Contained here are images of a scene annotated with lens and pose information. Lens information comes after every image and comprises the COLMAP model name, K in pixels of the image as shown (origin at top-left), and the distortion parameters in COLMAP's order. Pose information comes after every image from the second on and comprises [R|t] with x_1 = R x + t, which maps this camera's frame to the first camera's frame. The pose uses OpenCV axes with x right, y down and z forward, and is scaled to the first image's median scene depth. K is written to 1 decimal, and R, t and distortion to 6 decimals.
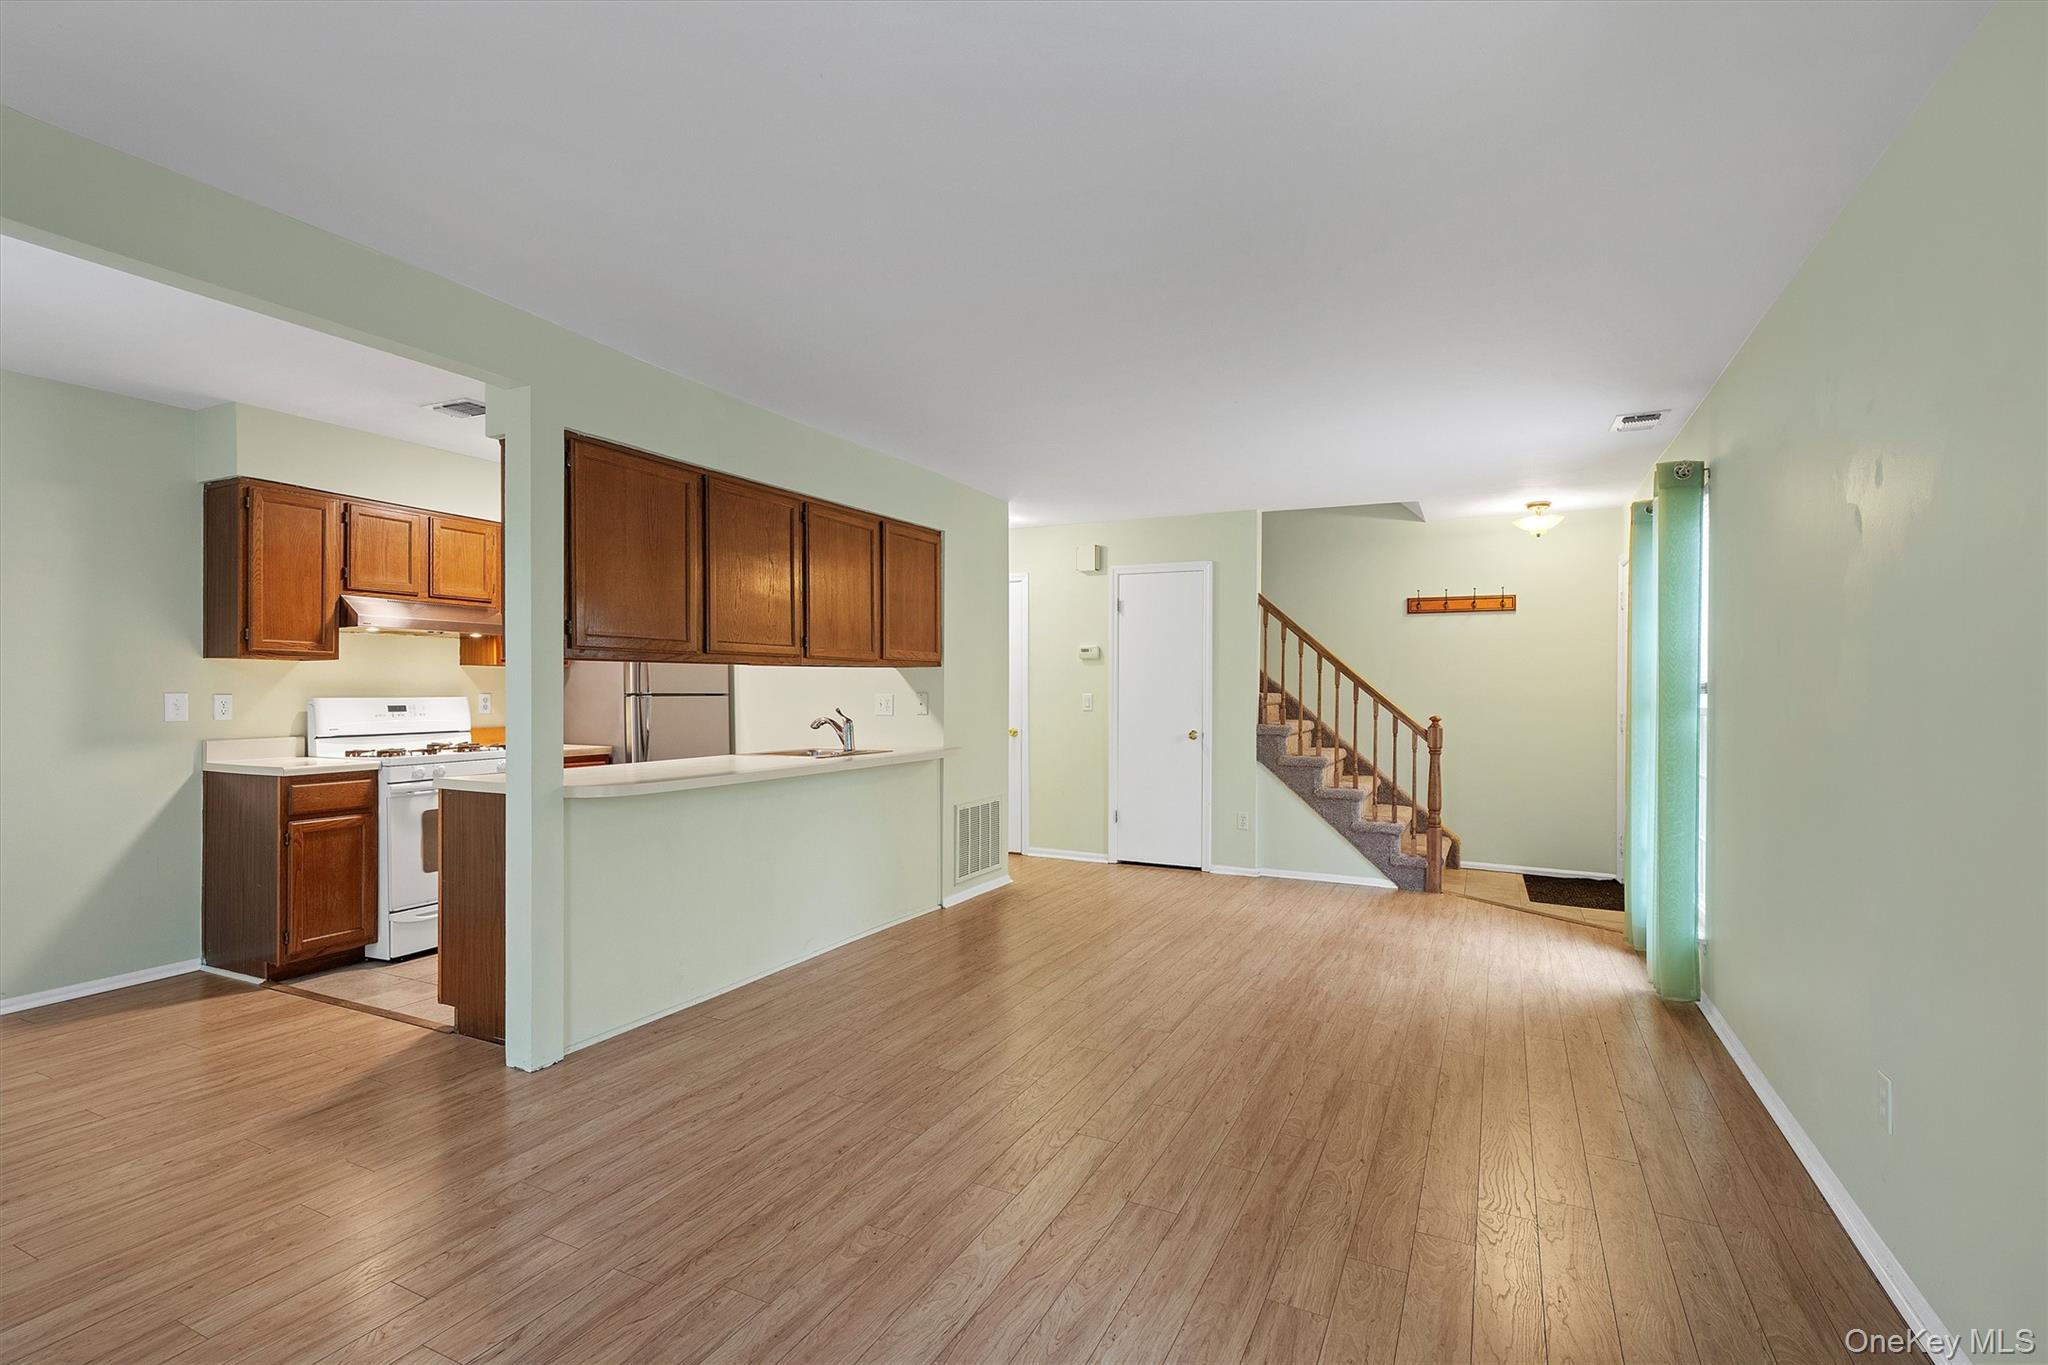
lens RADIAL K [[945.6, 0, 1022.9], [0, 945.6, 689.0], [0, 0, 1]] dist [0.003319, 0.003064]
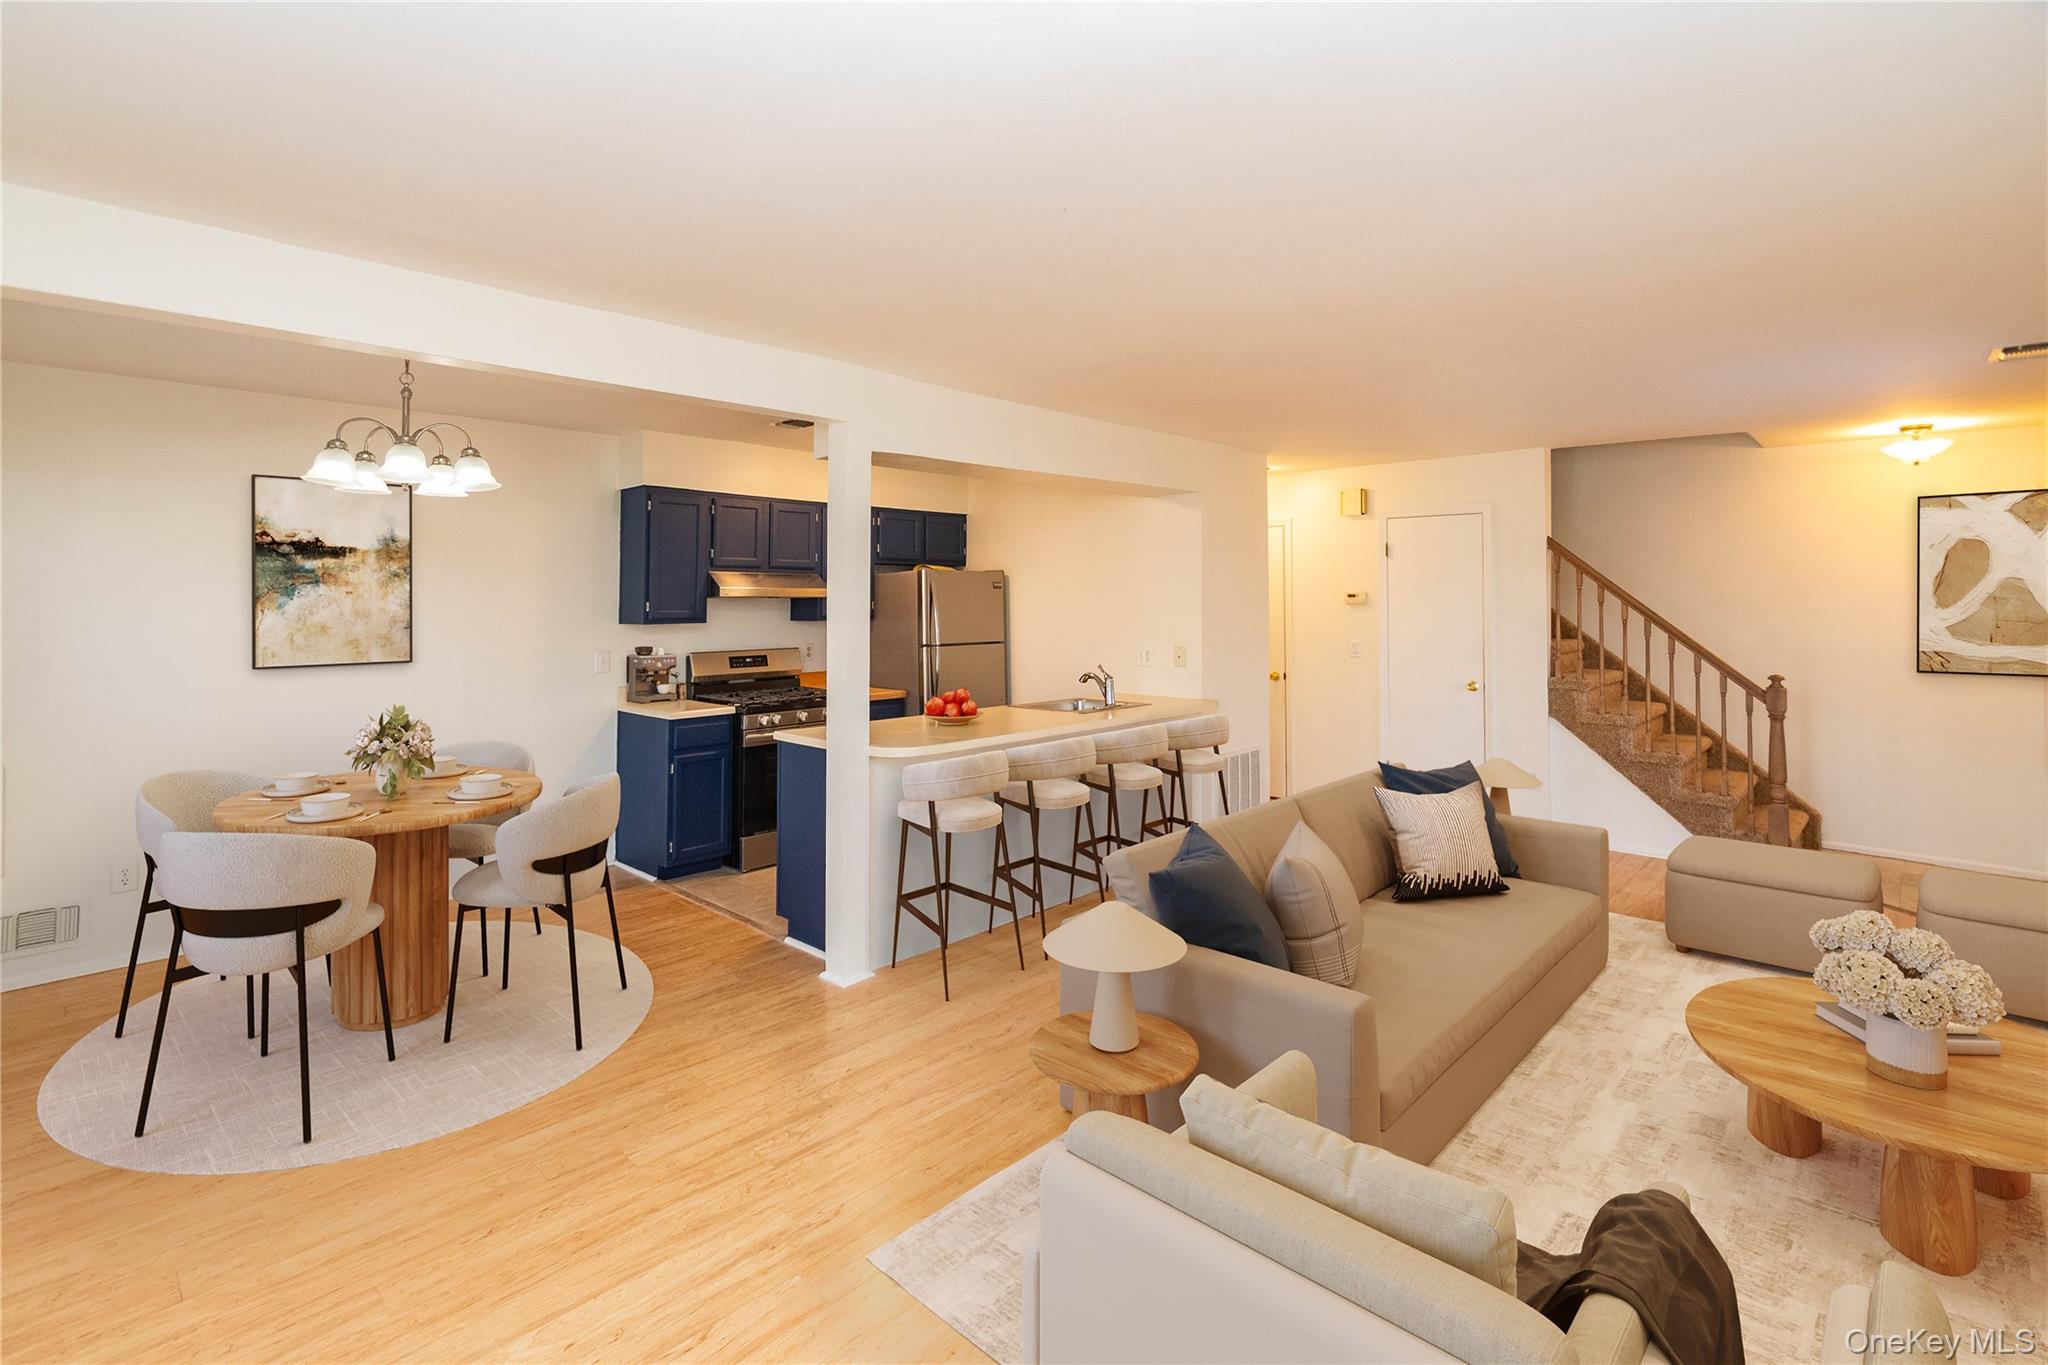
lens RADIAL K [[945.6, 0, 1001.9], [0, 945.6, 570.0], [0, 0, 1]] dist [0.003319, 0.003064]
pose [[0.951474, -0.015385, -0.307343, 0.036793], [0.005861, 0.999474, -0.031887, -0.060455], [0.307672, 0.028538, 0.951064, -0.074525]]
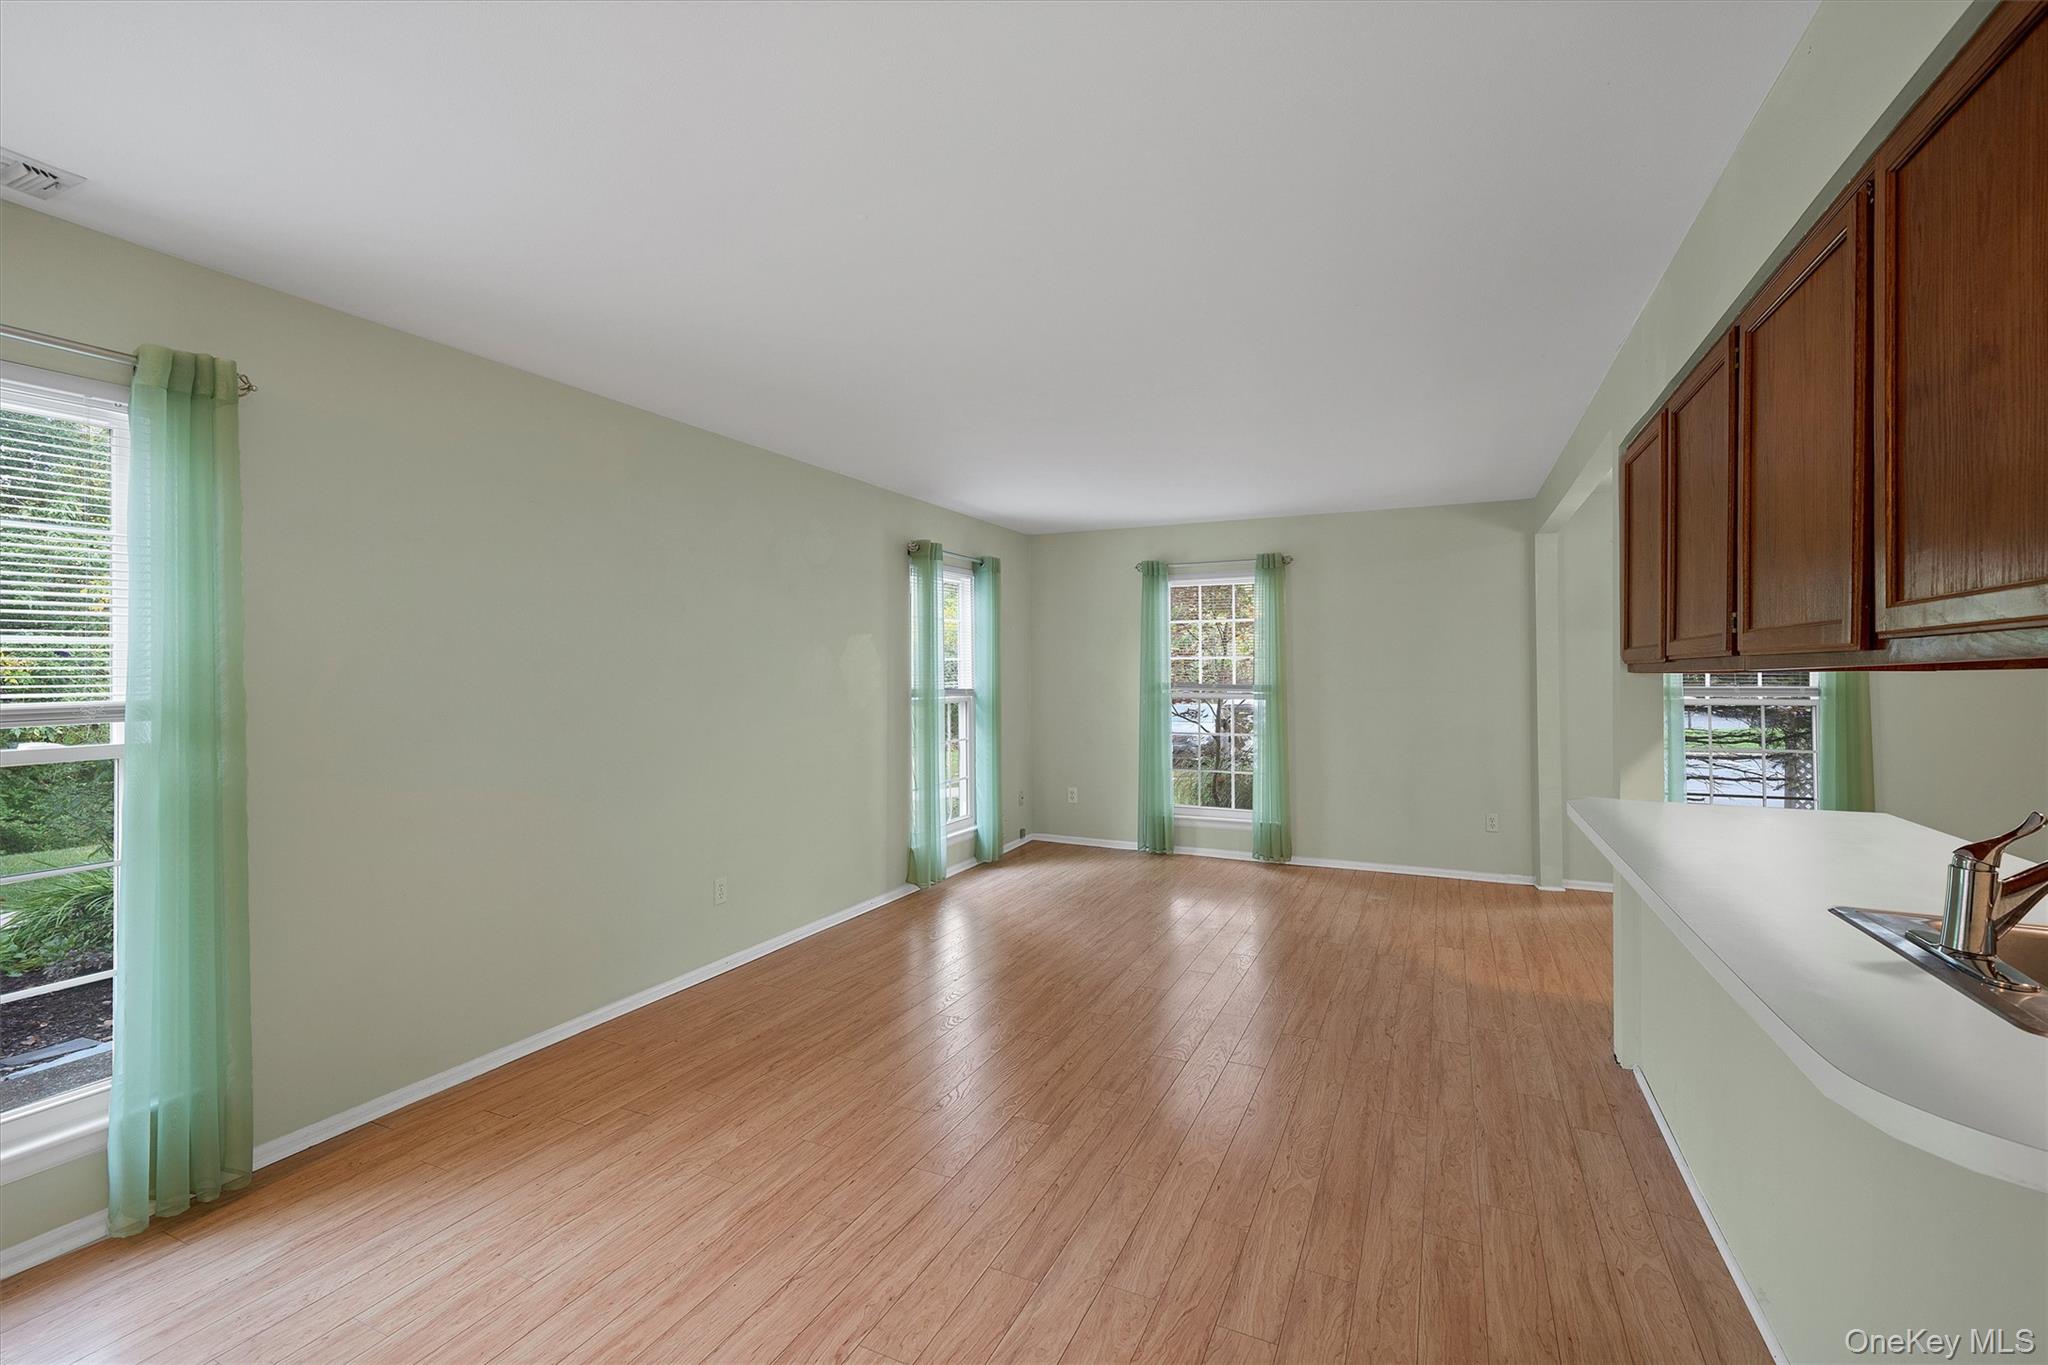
lens RADIAL K [[881.9, 0, 1024.8], [0, 881.9, 666.2], [0, 0, 1]] dist [-0.002806, -0.000237]
pose [[-0.999805, -0.000367, -0.019748, 0.129980], [-0.000227, 0.999975, -0.007108, -0.024771], [0.019750, -0.007102, -0.999780, 1.429436]]
